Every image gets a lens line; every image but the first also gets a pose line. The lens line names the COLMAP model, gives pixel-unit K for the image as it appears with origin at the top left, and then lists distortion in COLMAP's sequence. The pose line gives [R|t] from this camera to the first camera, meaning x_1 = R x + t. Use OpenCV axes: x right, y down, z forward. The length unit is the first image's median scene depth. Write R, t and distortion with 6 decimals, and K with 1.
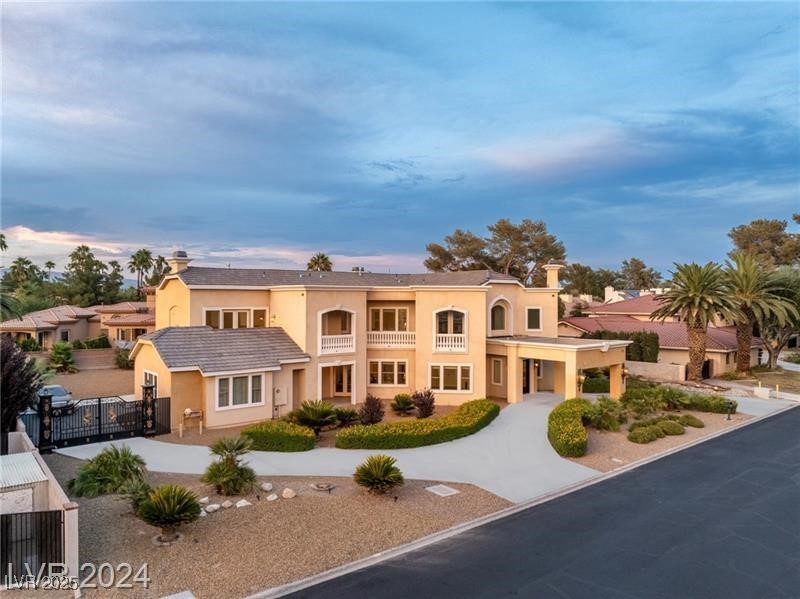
lens RADIAL K [[562.2, 0, 400.0], [0, 562.2, 299.5], [0, 0, 1]] dist [-0.043359, 0.004345]
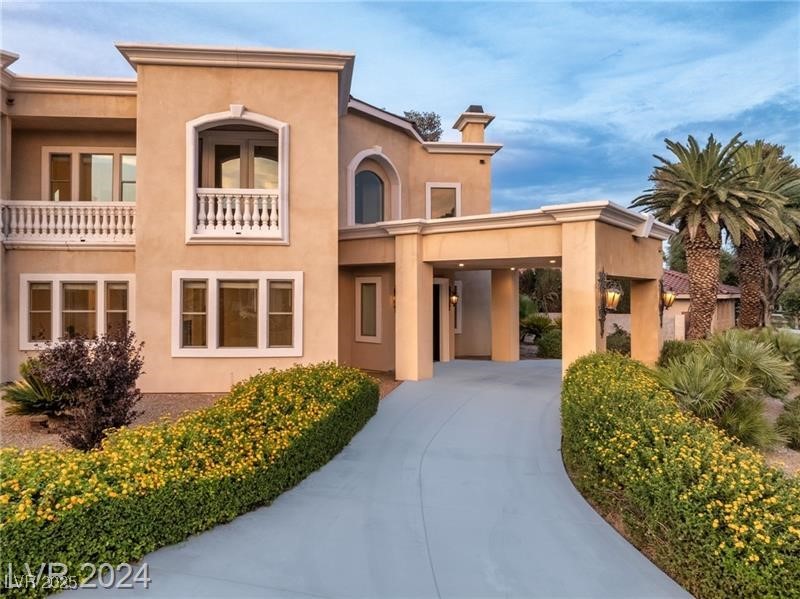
lens RADIAL K [[571.4, 0, 389.5], [0, 571.4, 295.8], [0, 0, 1]] dist [-0.040124, 0.001325]
pose [[0.977195, -0.001373, 0.212340, 0.115461], [0.001847, 0.999996, -0.002037, 0.140188], [-0.212336, 0.002383, 0.977194, 0.683976]]
